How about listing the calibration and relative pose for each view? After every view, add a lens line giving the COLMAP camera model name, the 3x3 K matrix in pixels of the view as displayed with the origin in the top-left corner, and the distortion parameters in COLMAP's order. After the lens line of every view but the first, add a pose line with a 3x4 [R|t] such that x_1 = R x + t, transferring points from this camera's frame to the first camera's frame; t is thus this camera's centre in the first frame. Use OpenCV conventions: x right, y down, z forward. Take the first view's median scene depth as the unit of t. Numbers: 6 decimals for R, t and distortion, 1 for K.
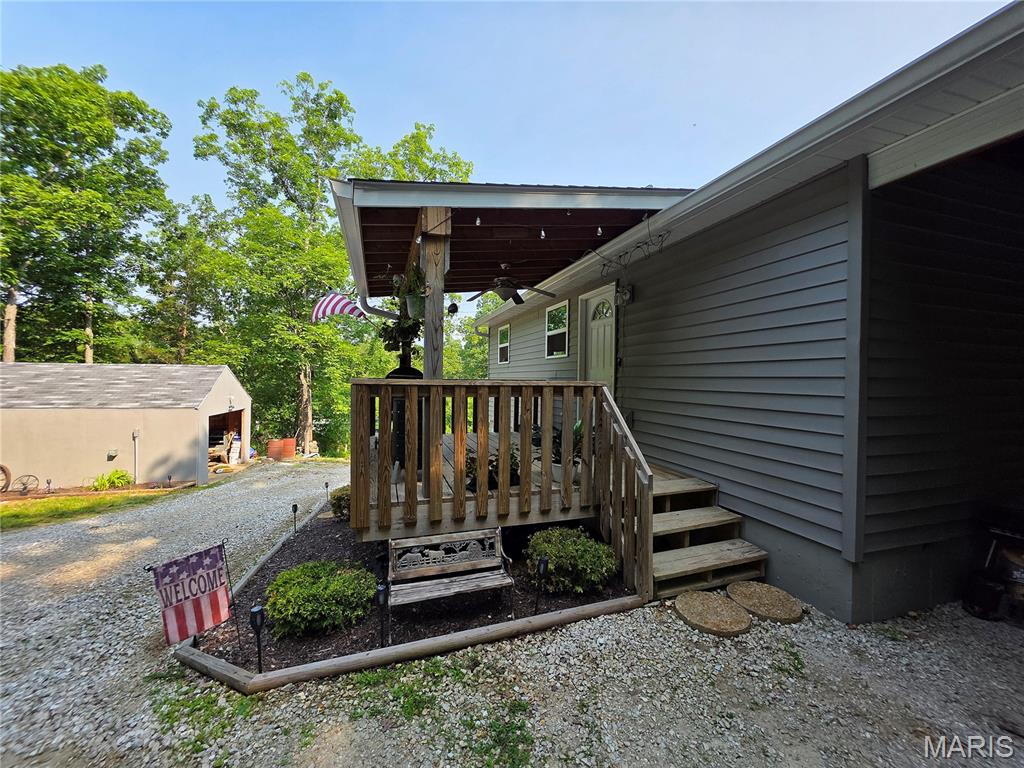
lens RADIAL K [[409.0, 0, 515.9], [0, 409.0, 381.2], [0, 0, 1]] dist [0.003250, -0.000612]
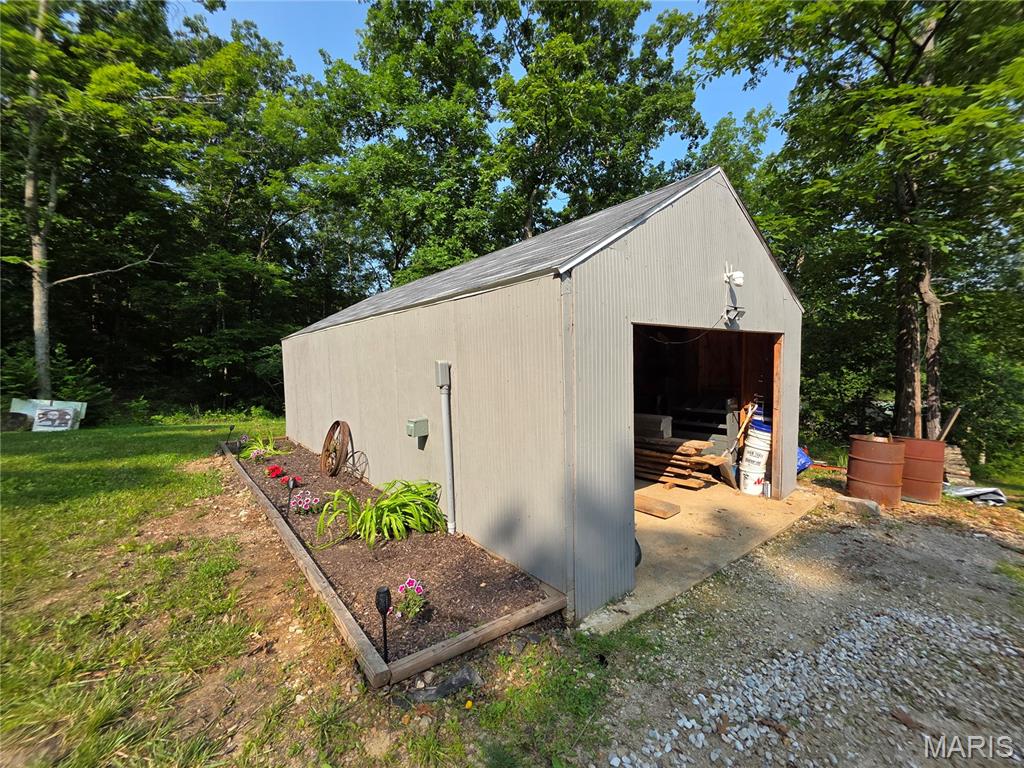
lens RADIAL K [[409.0, 0, 513.7], [0, 409.0, 386.6], [0, 0, 1]] dist [0.003250, -0.000612]
pose [[0.380822, 0.024844, -0.924314, -0.398891], [0.023548, 0.999054, 0.036555, 0.083551], [0.924348, -0.035687, 0.379877, 0.611420]]
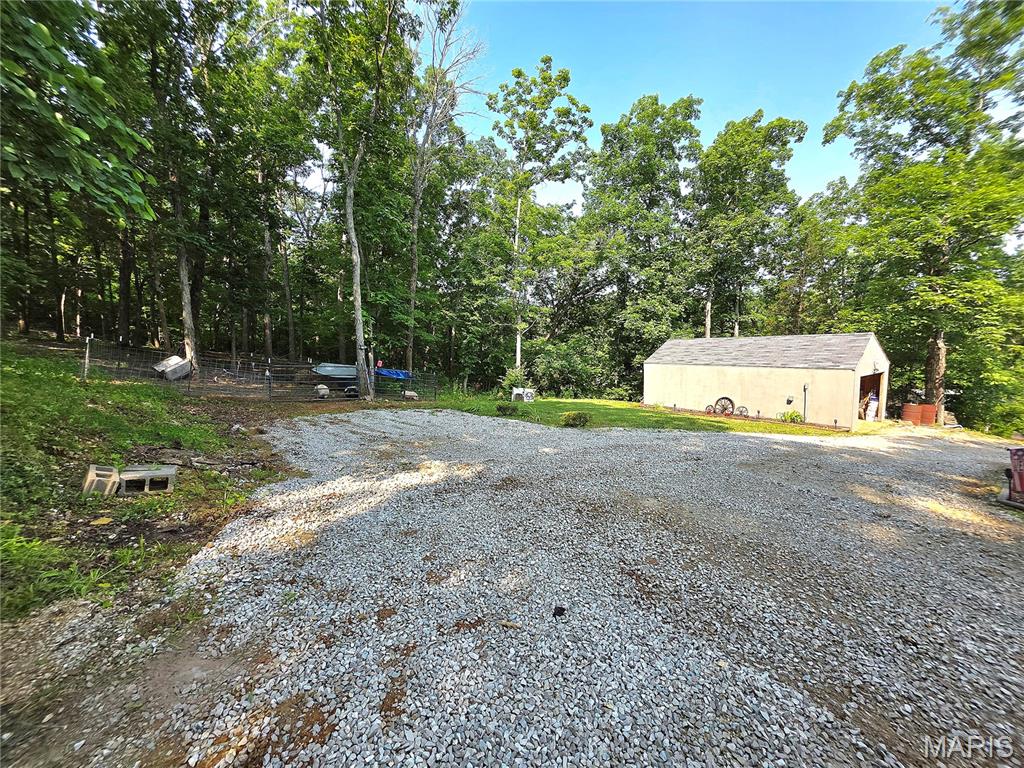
lens RADIAL K [[409.0, 0, 508.2], [0, 409.0, 383.3], [0, 0, 1]] dist [0.003250, -0.000612]
pose [[0.340689, 0.065123, -0.937918, 0.012383], [0.020904, 0.996827, 0.076807, -0.005660], [0.939944, -0.045773, 0.338247, -0.261514]]
